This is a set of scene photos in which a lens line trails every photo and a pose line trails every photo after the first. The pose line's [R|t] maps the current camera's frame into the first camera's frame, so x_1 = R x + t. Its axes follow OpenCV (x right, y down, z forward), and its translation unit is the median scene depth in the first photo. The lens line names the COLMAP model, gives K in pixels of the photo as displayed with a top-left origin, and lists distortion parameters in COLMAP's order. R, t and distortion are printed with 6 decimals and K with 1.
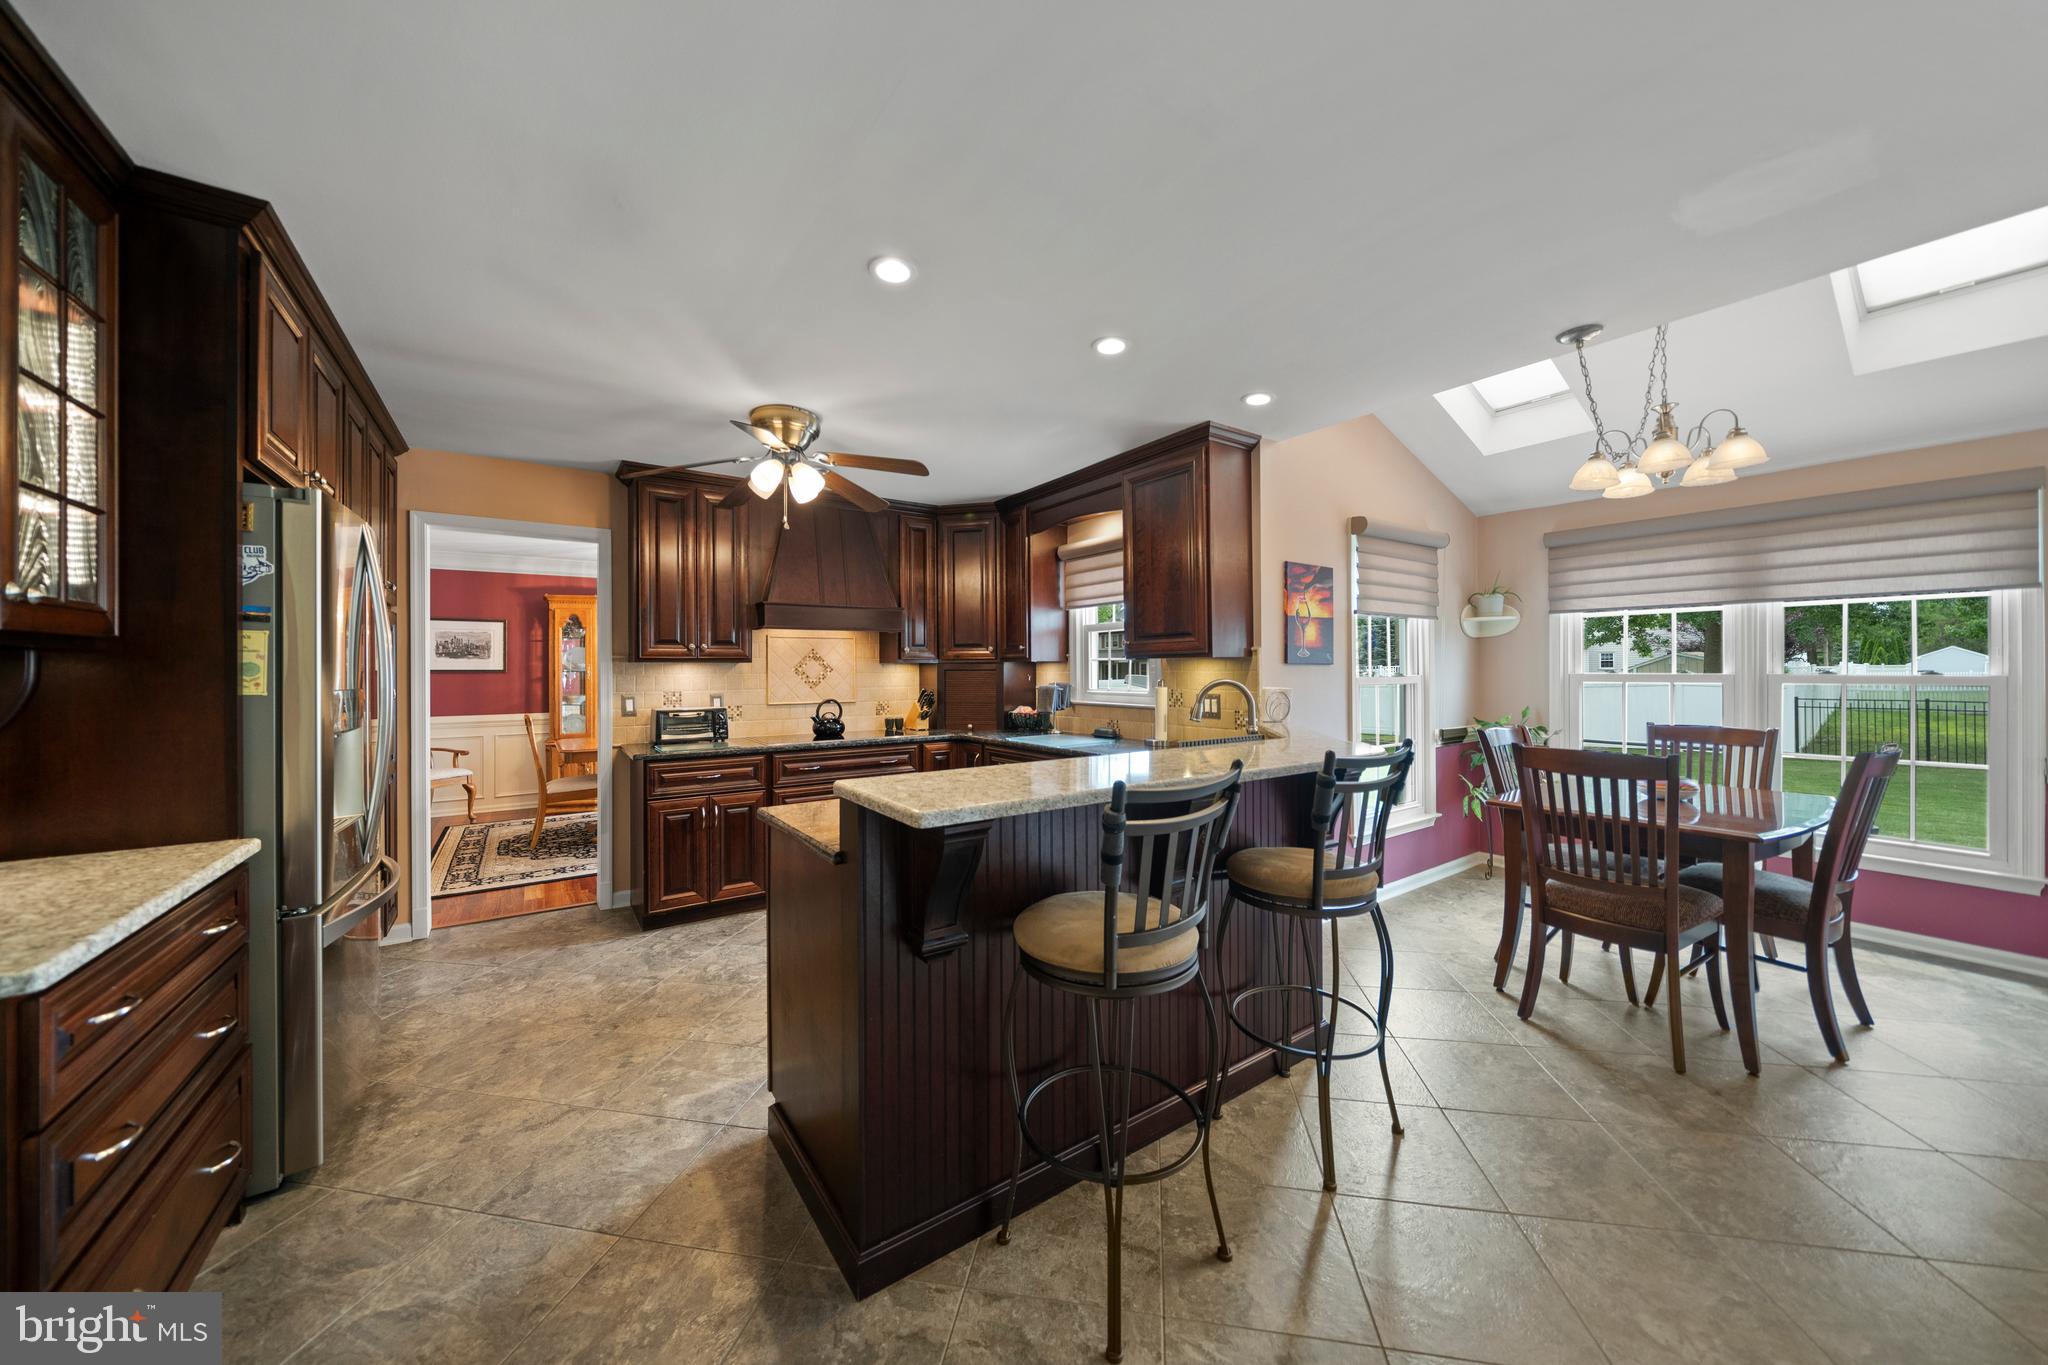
lens RADIAL K [[707.5, 0, 1022.6], [0, 707.5, 667.5], [0, 0, 1]] dist [-0.005605, 0.000021]
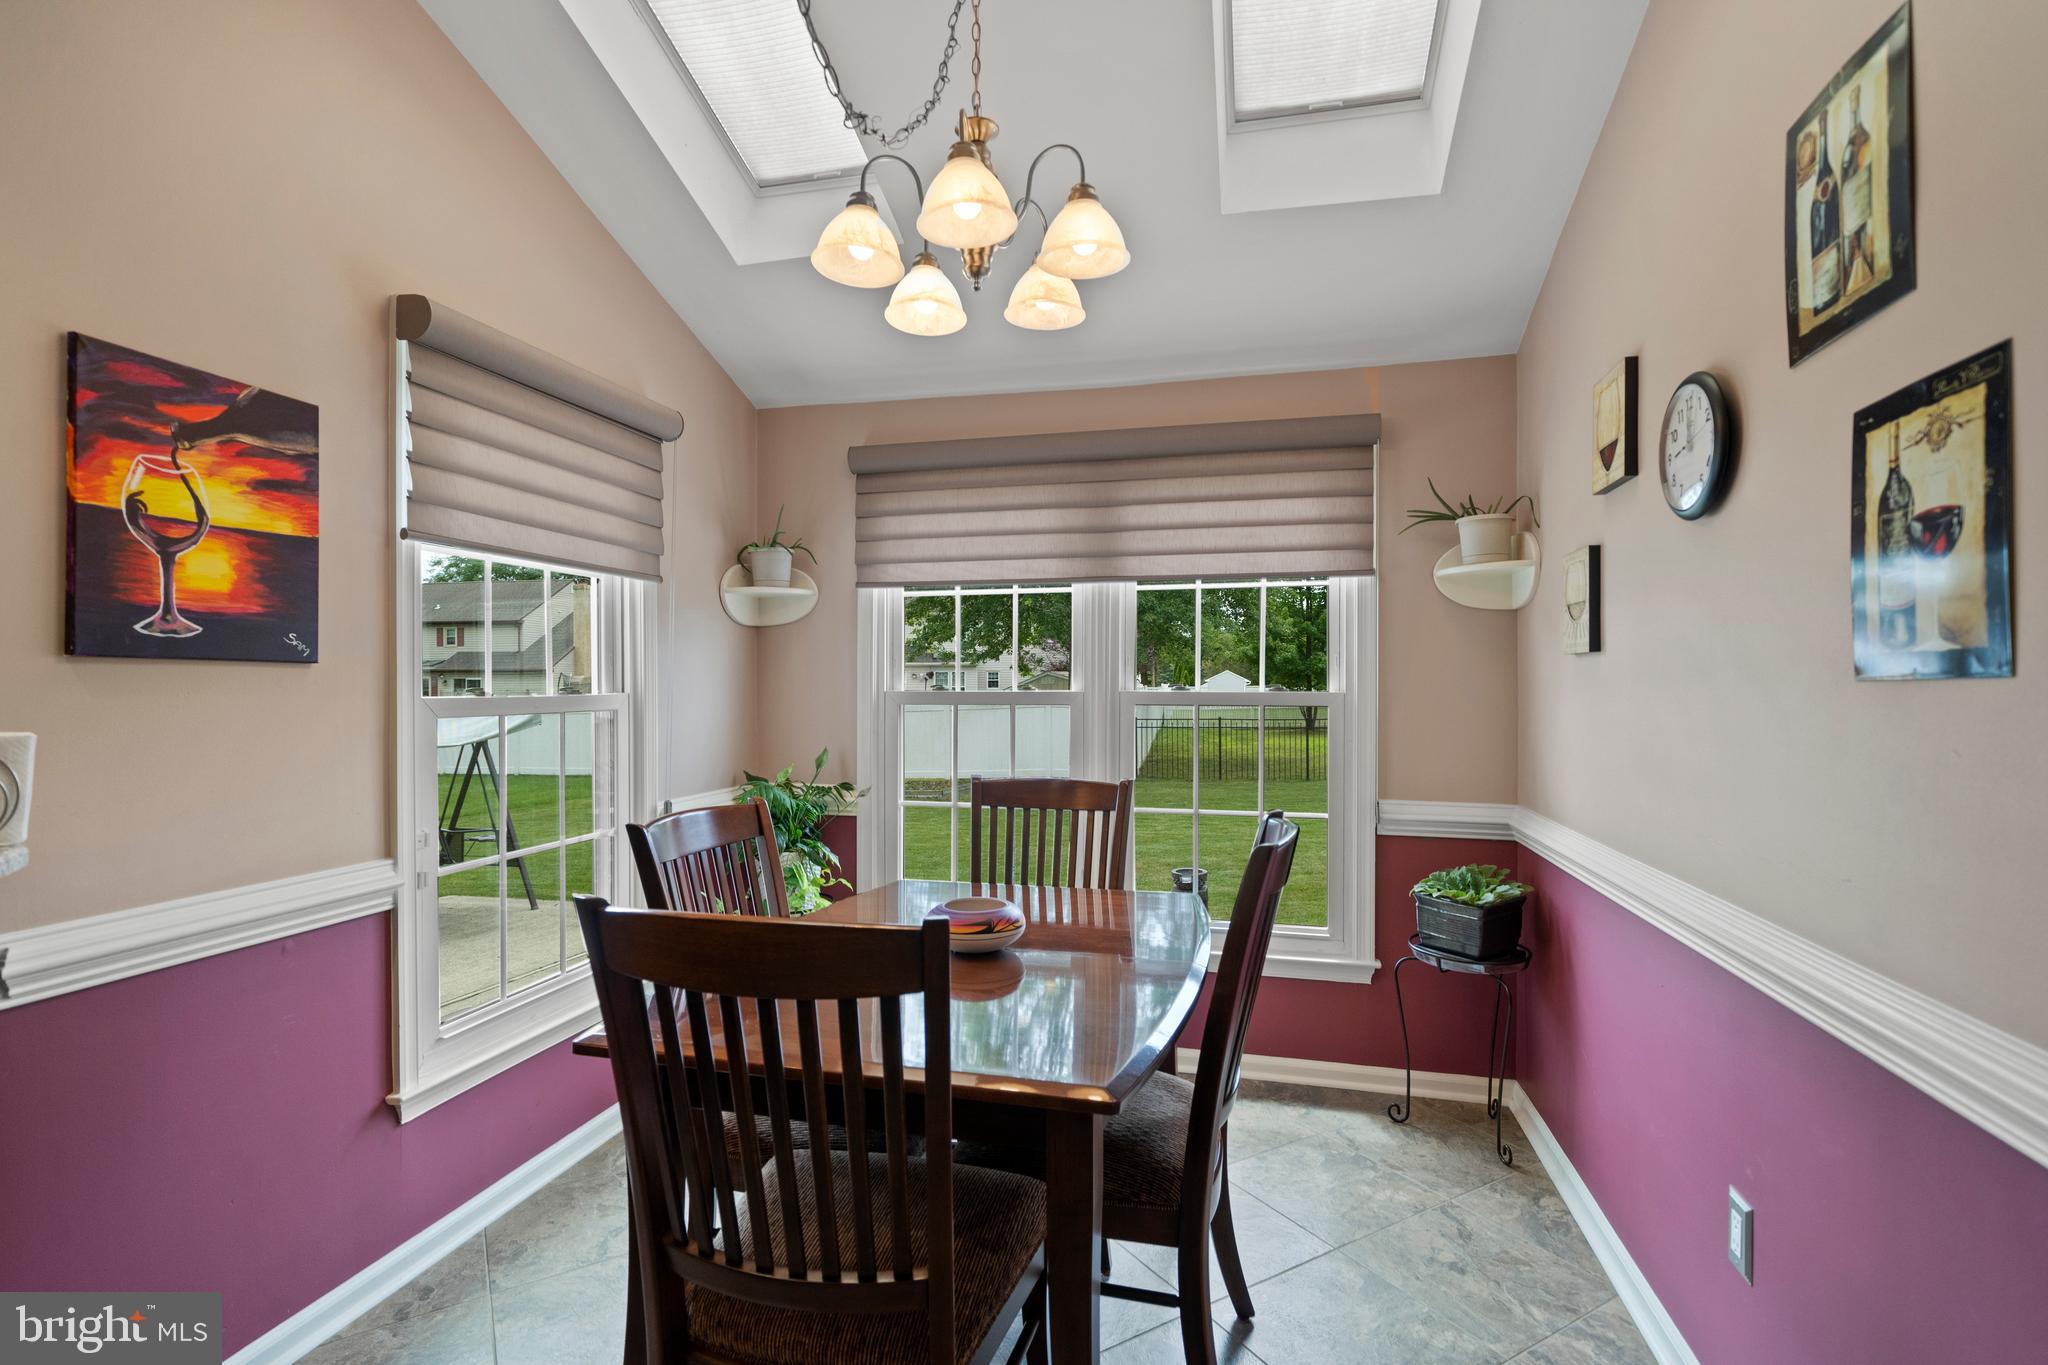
lens RADIAL K [[958.7, 0, 1024.7], [0, 958.7, 689.0], [0, 0, 1]] dist [-0.000607, 0.000043]
pose [[0.750994, 0.003372, 0.660300, 0.366312], [-0.005025, 0.999987, 0.000609, 0.006624], [-0.660289, -0.003775, 0.751002, 0.351782]]
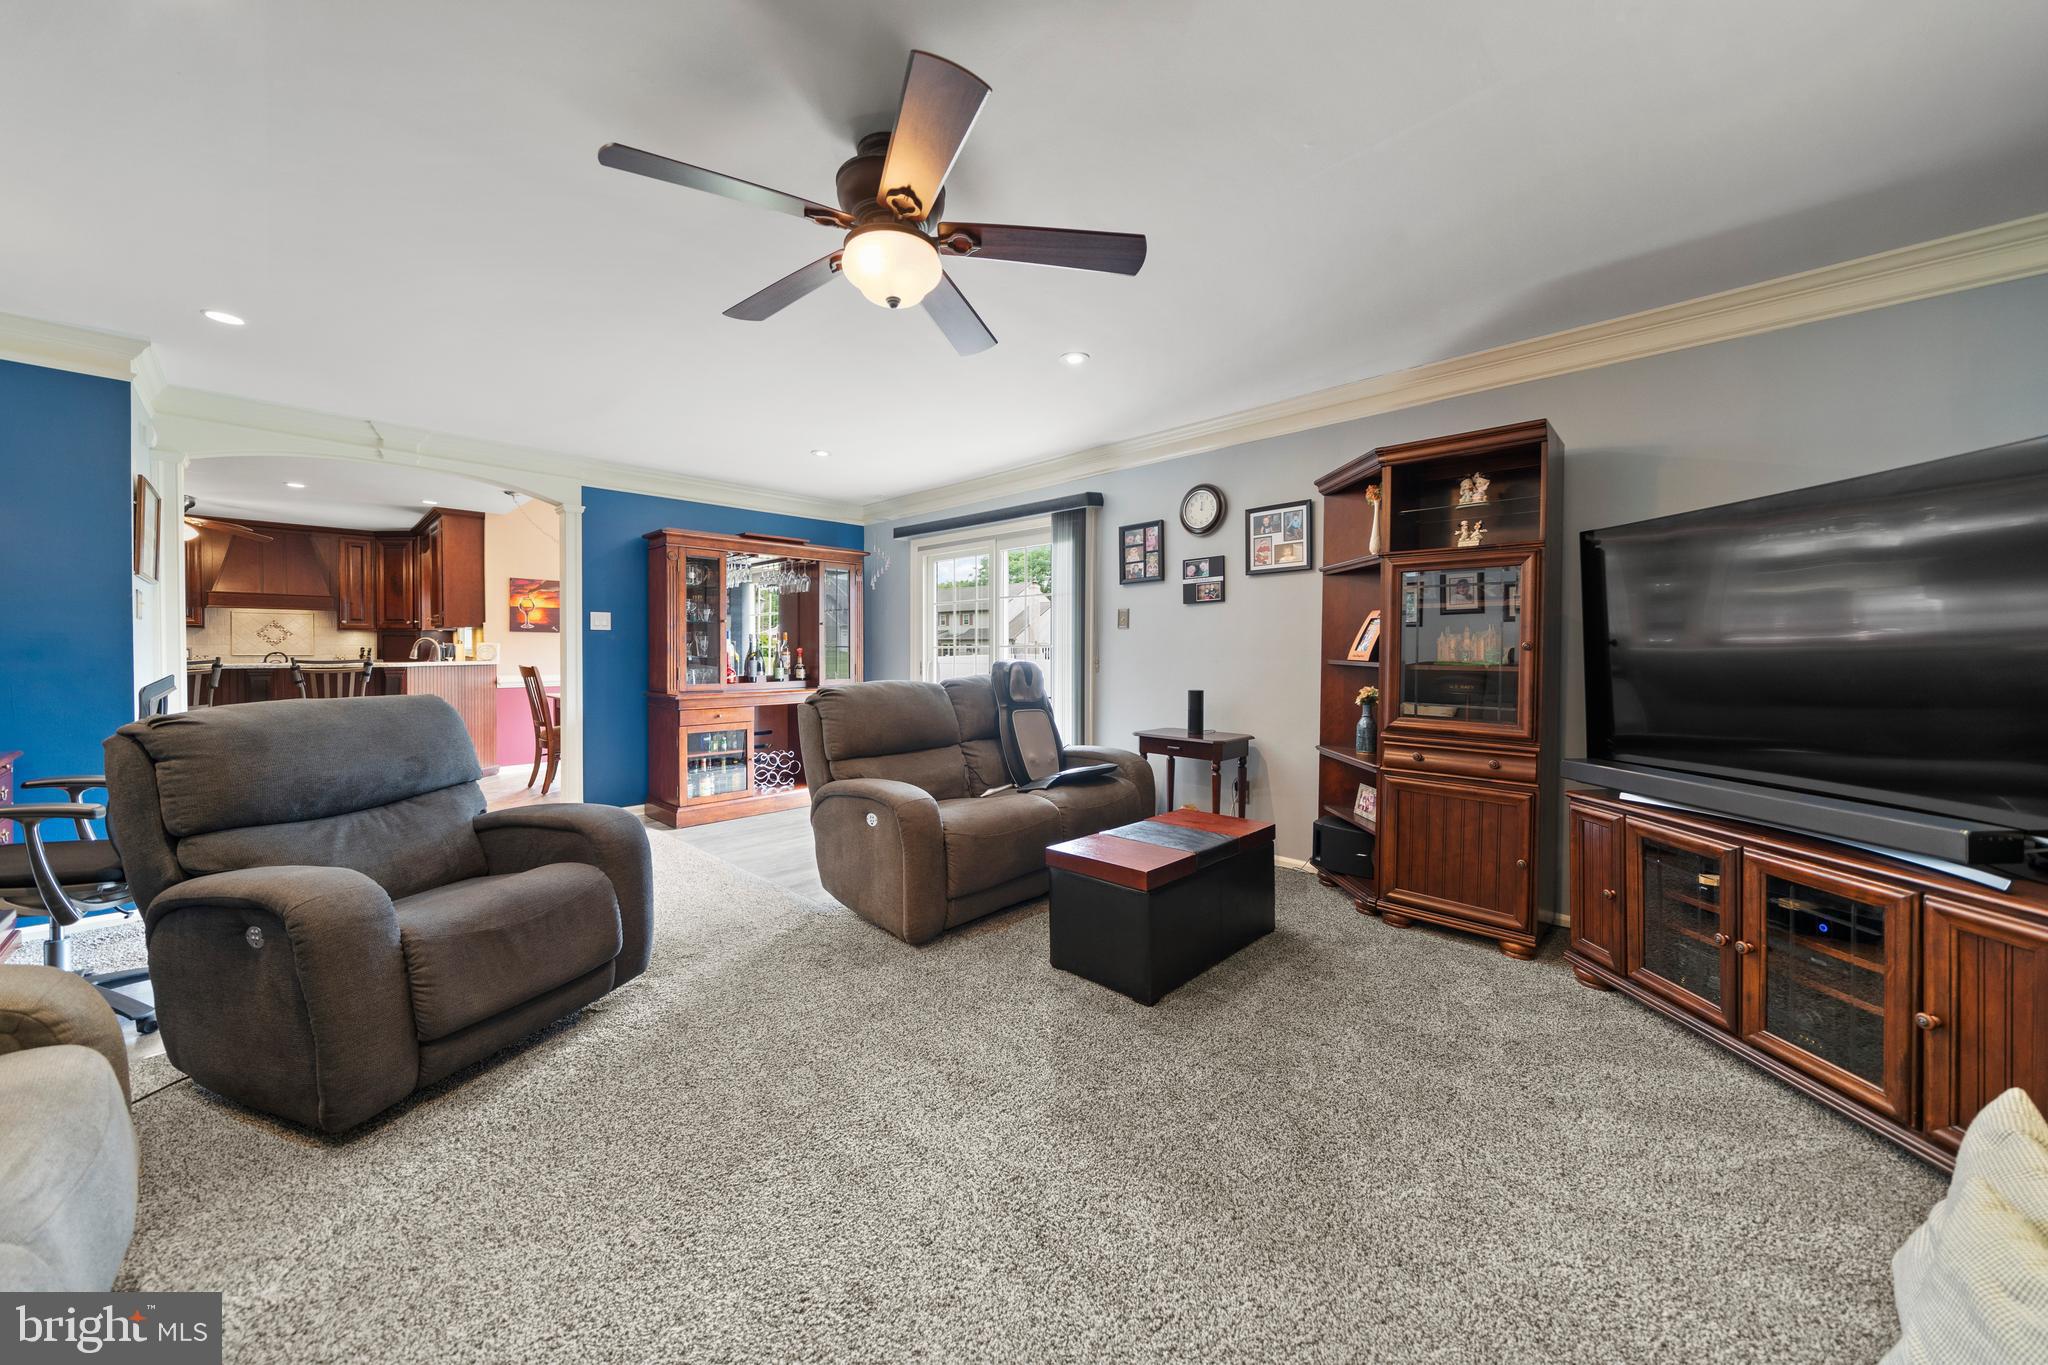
lens RADIAL K [[722.1, 0, 1027.6], [0, 722.1, 656.9], [0, 0, 1]] dist [-0.000692, -0.000115]
pose [[0.980481, 0.005970, 0.196523, 1.213127], [-0.007967, 0.999924, 0.009376, 0.030259], [-0.196452, -0.010759, 0.980454, -1.056802]]
